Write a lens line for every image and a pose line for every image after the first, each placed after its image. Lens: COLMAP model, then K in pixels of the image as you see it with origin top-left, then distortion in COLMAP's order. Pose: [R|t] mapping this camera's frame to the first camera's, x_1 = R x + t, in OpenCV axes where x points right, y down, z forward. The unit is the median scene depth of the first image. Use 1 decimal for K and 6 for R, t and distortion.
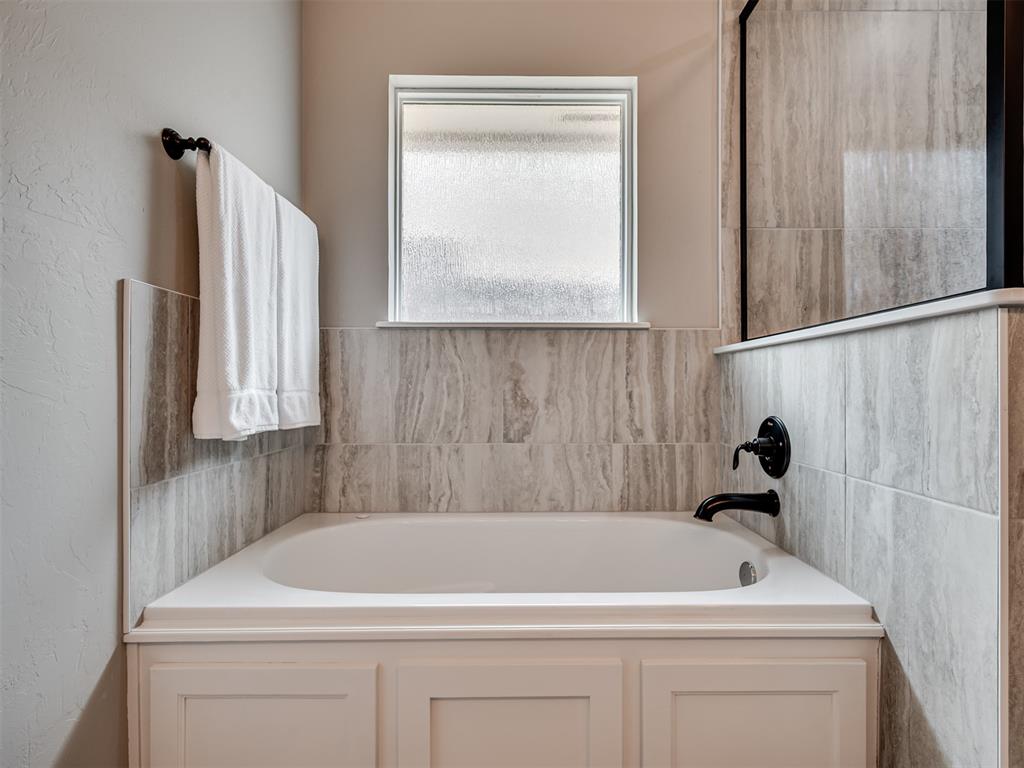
lens RADIAL K [[516.8, 0, 514.0], [0, 516.8, 383.6], [0, 0, 1]] dist [0.014108, 0.000098]
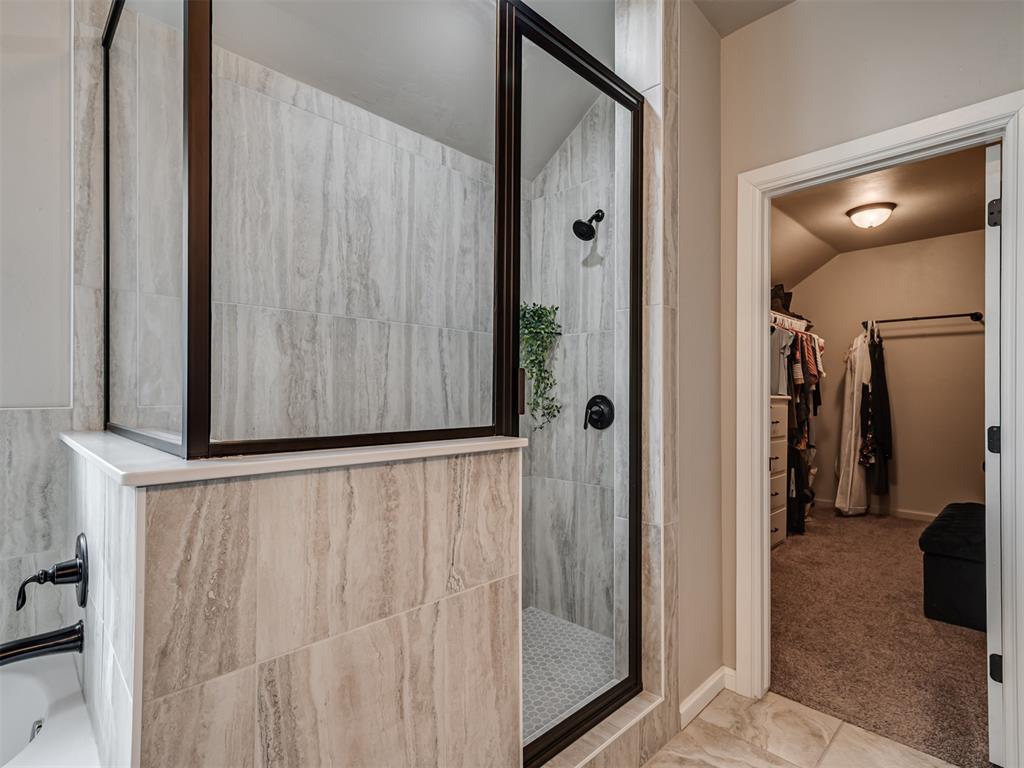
lens RADIAL K [[516.8, 0, 509.3], [0, 516.8, 389.1], [0, 0, 1]] dist [0.014108, 0.000098]
pose [[0.723635, 0.012596, 0.690068, 0.329021], [-0.016562, 0.999862, -0.000883, -0.145948], [-0.689984, -0.010790, 0.723744, -0.073172]]
